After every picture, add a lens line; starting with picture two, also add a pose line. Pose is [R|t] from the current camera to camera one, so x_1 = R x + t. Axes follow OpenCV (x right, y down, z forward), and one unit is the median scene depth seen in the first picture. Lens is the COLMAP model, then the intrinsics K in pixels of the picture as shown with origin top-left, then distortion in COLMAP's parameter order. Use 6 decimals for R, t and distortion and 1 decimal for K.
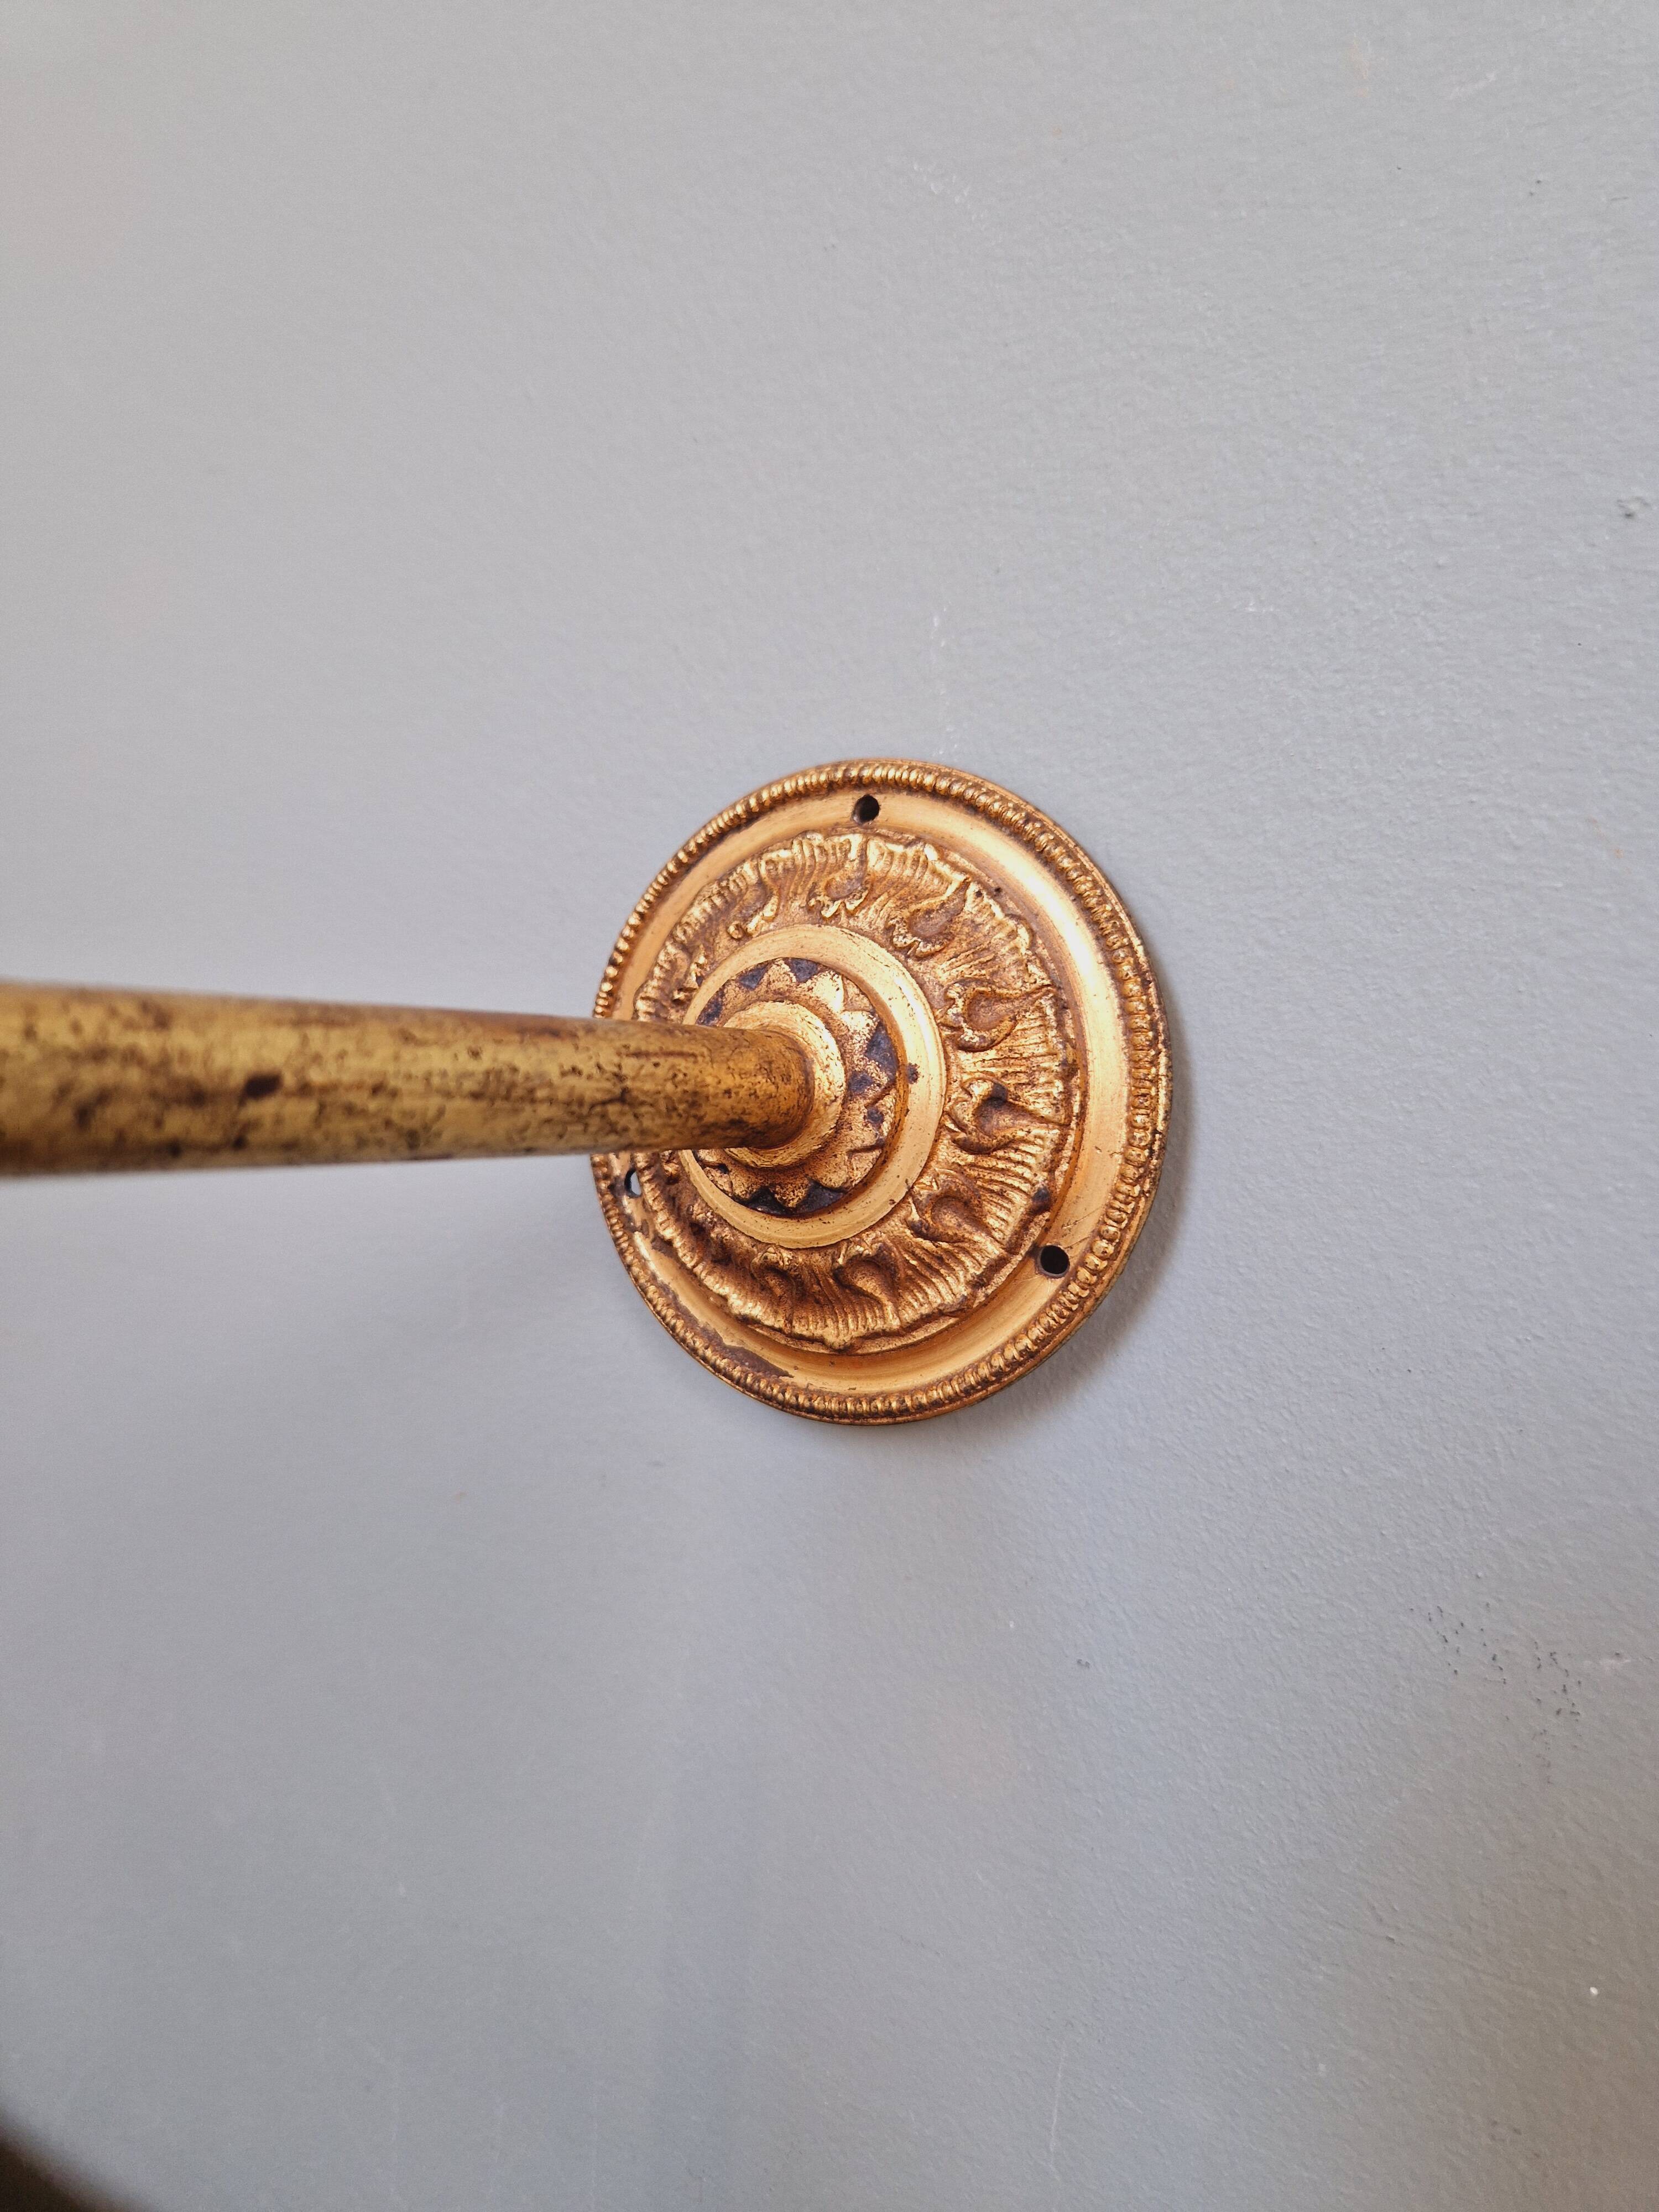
lens RADIAL K [[1582.4, 0, 806.5], [0, 1582.4, 1087.9], [0, 0, 1]] dist [0.019536, -0.036188]
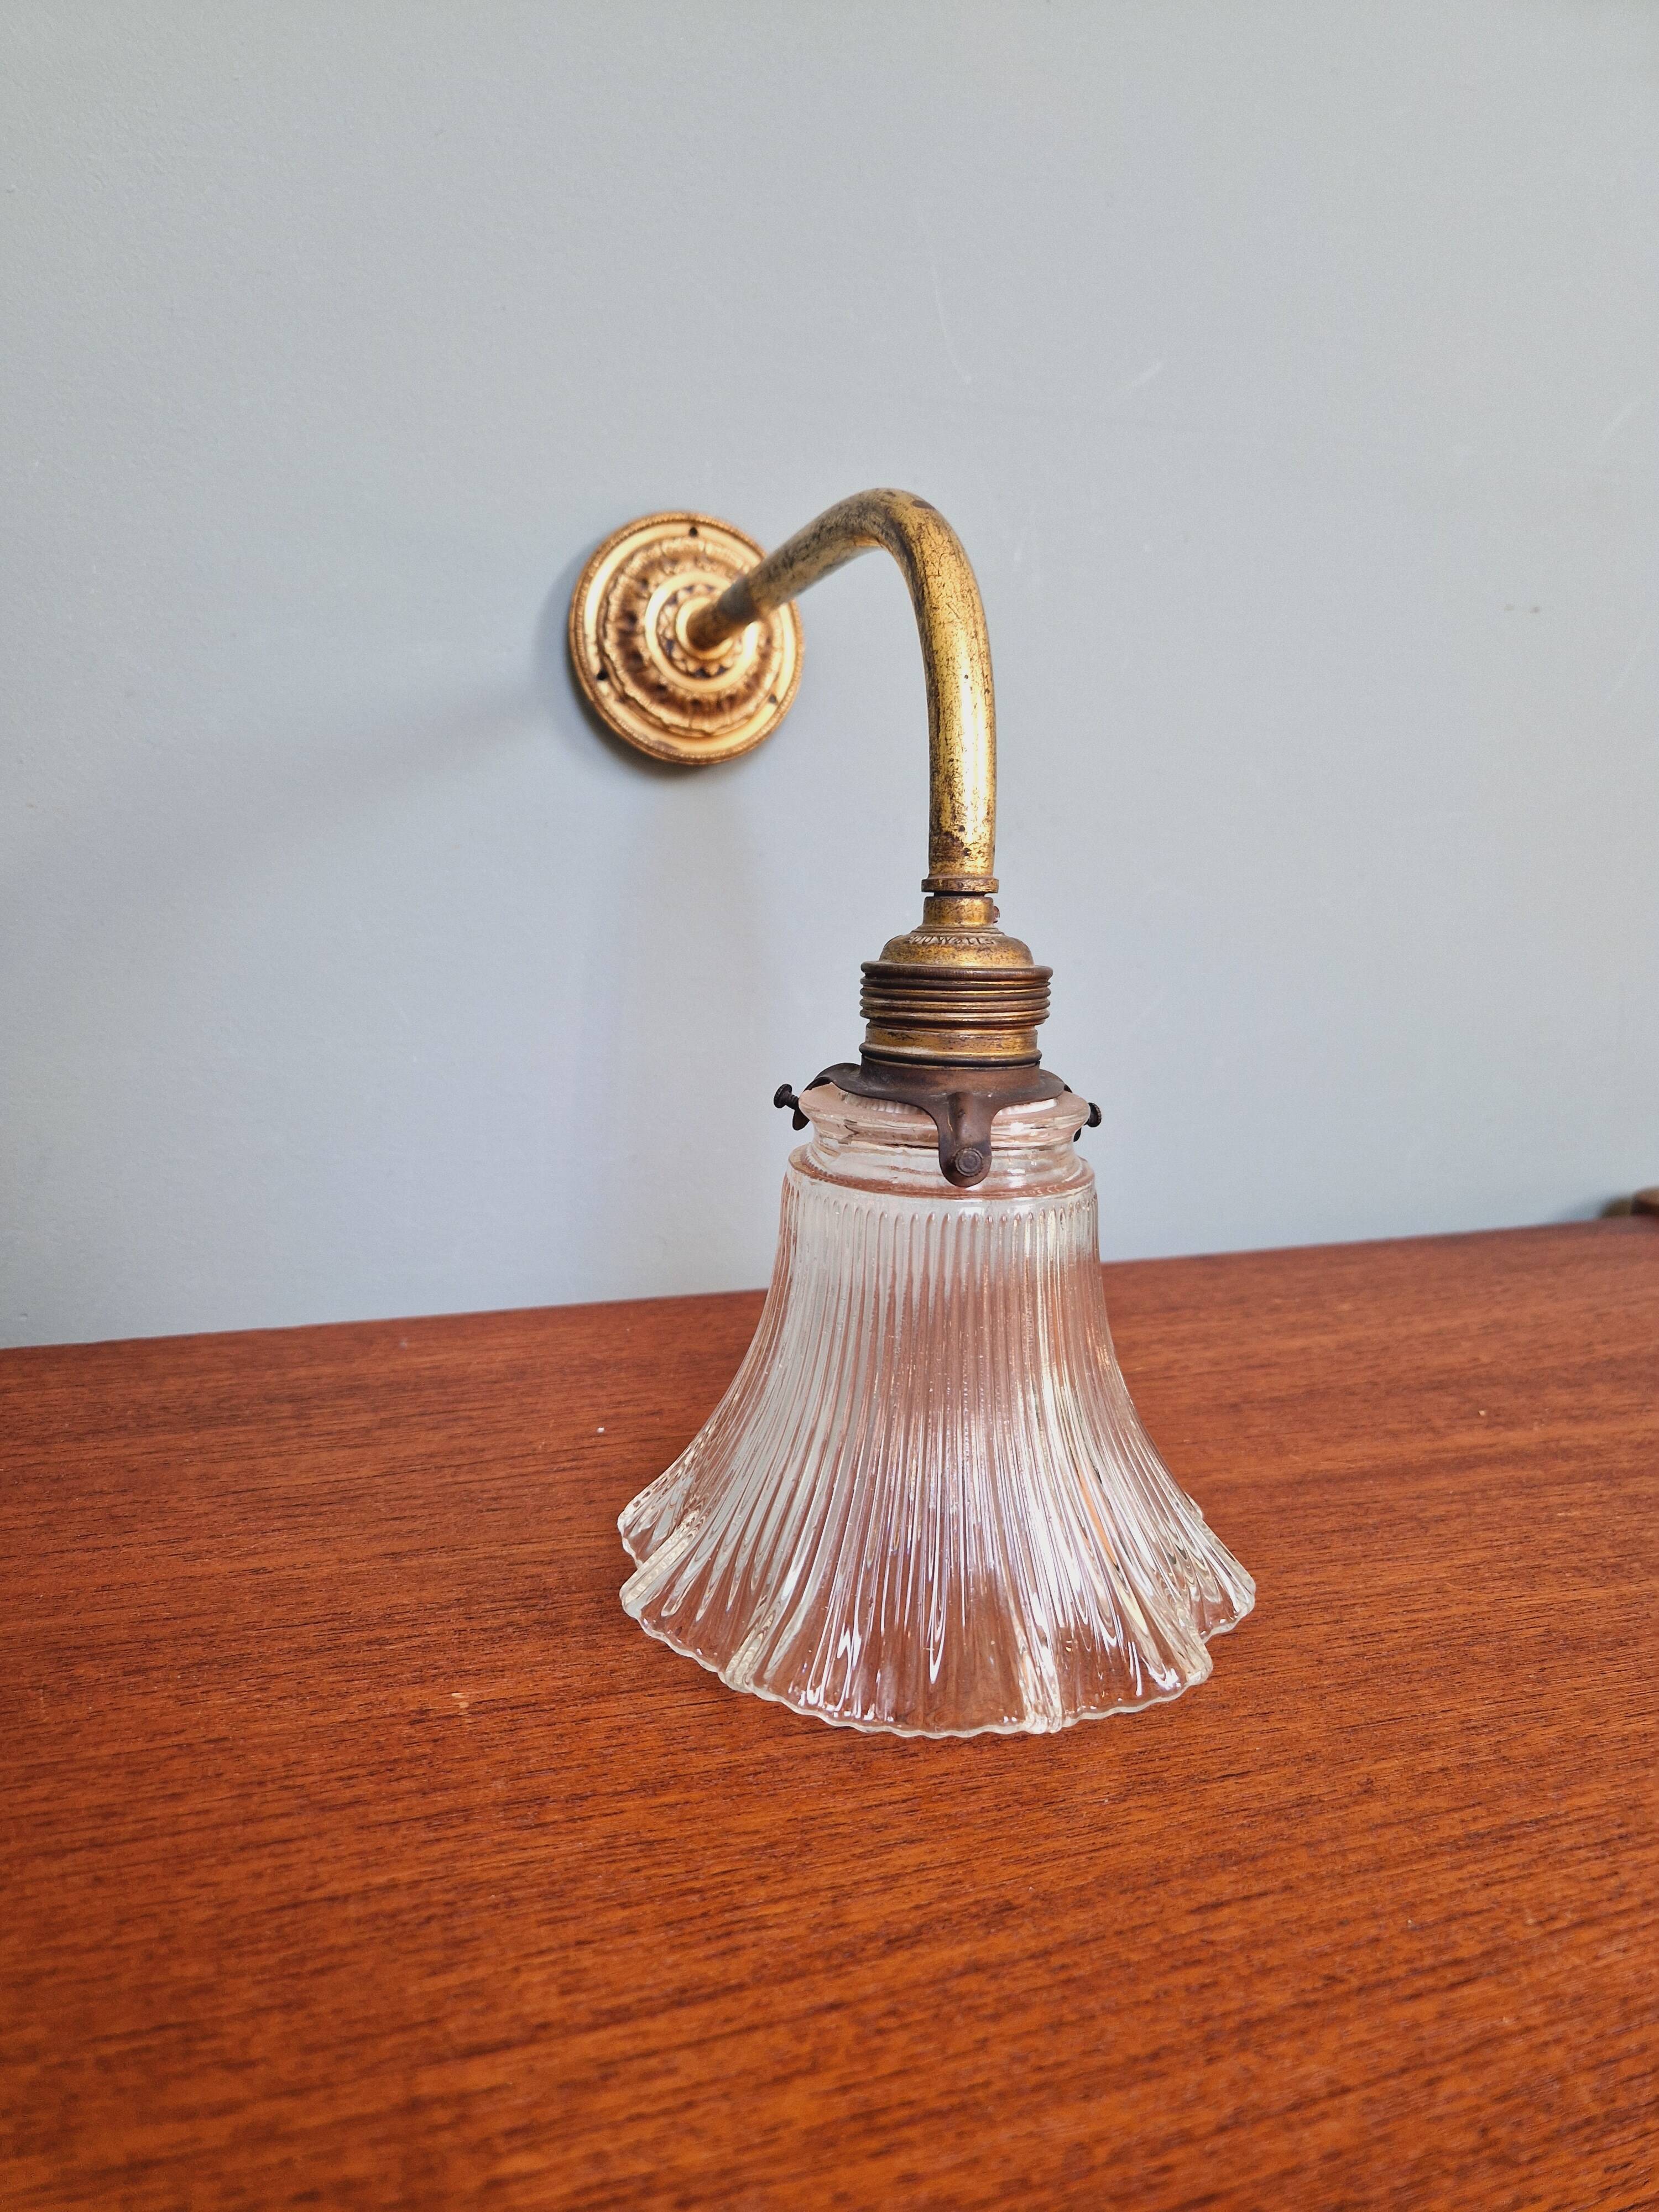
lens RADIAL K [[1534.9, 0, 818.3], [0, 1534.9, 1102.2], [0, 0, 1]] dist [0.054996, -0.054161]
pose [[0.609421, -0.130935, 0.781960, -2.177106], [0.032062, 0.989532, 0.140704, 0.455998], [-0.792198, -0.060677, 0.607240, -0.891160]]
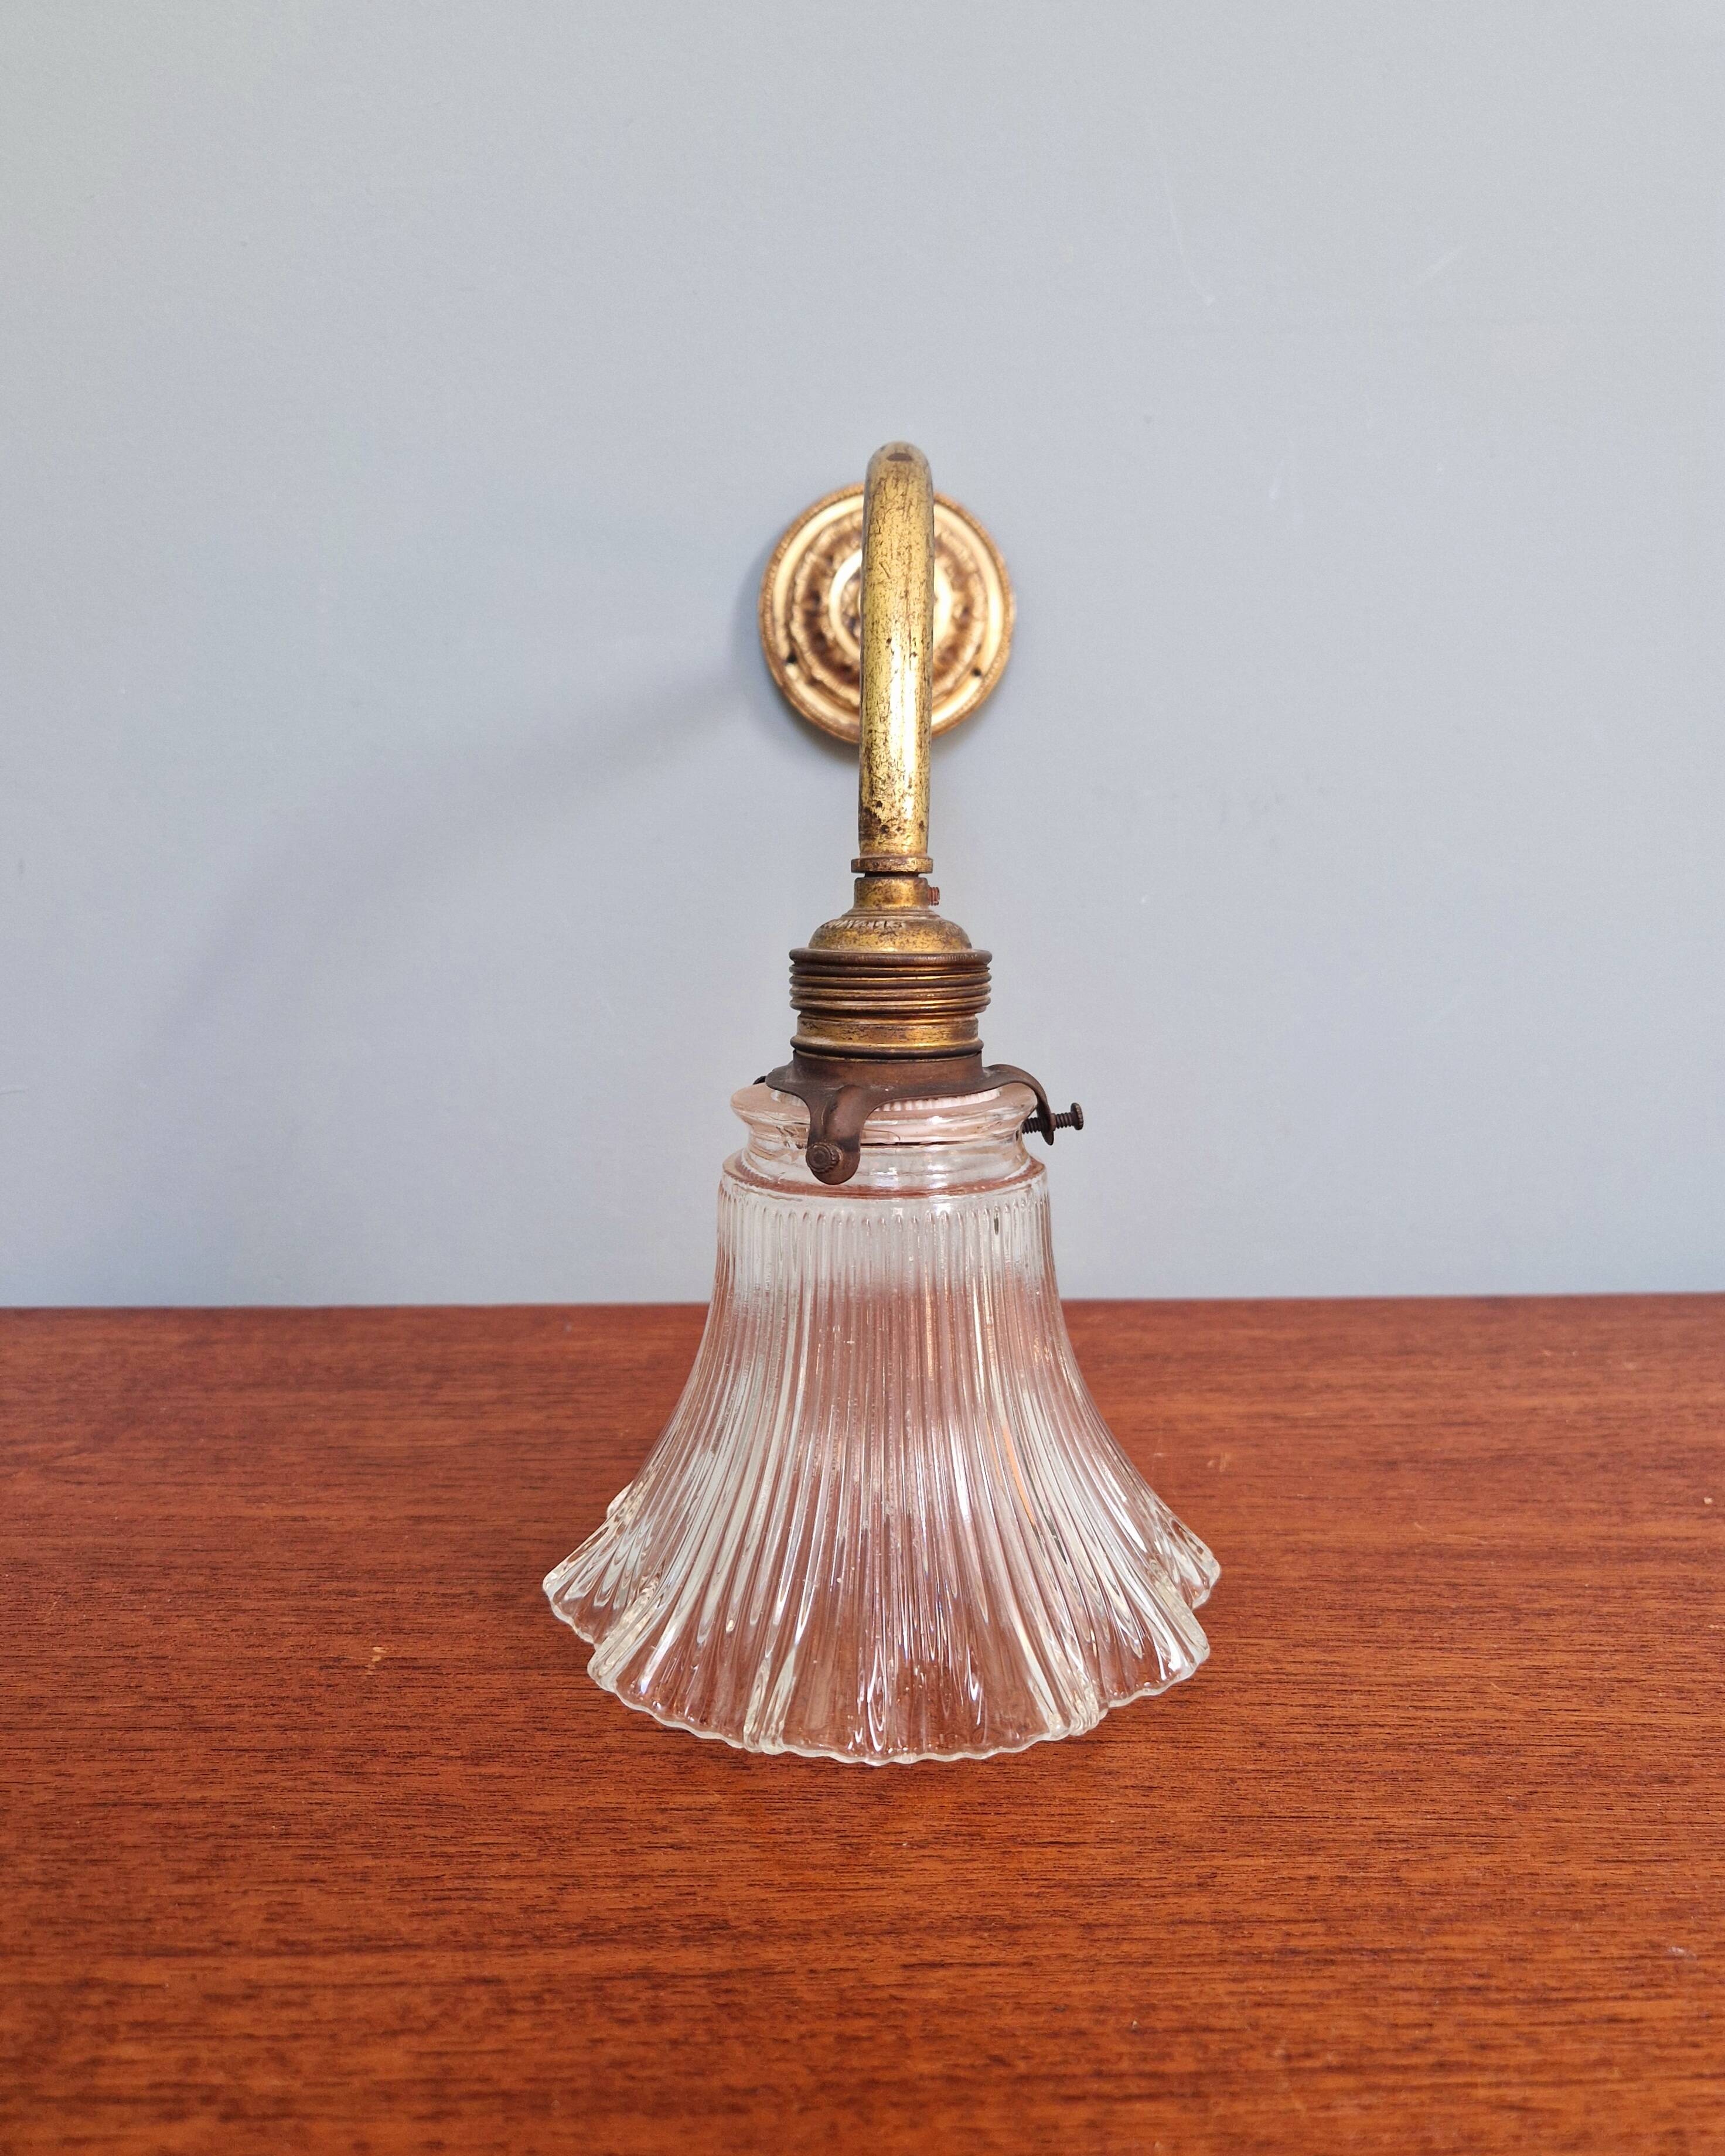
lens RADIAL K [[1641.2, 0, 874.5], [0, 1641.2, 1137.2], [0, 0, 1]] dist [0.039049, -0.034522]
pose [[0.831075, -0.119578, 0.543153, -1.683799], [0.049325, 0.988612, 0.142176, 0.499350], [-0.553968, -0.091368, 0.827509, -1.398352]]
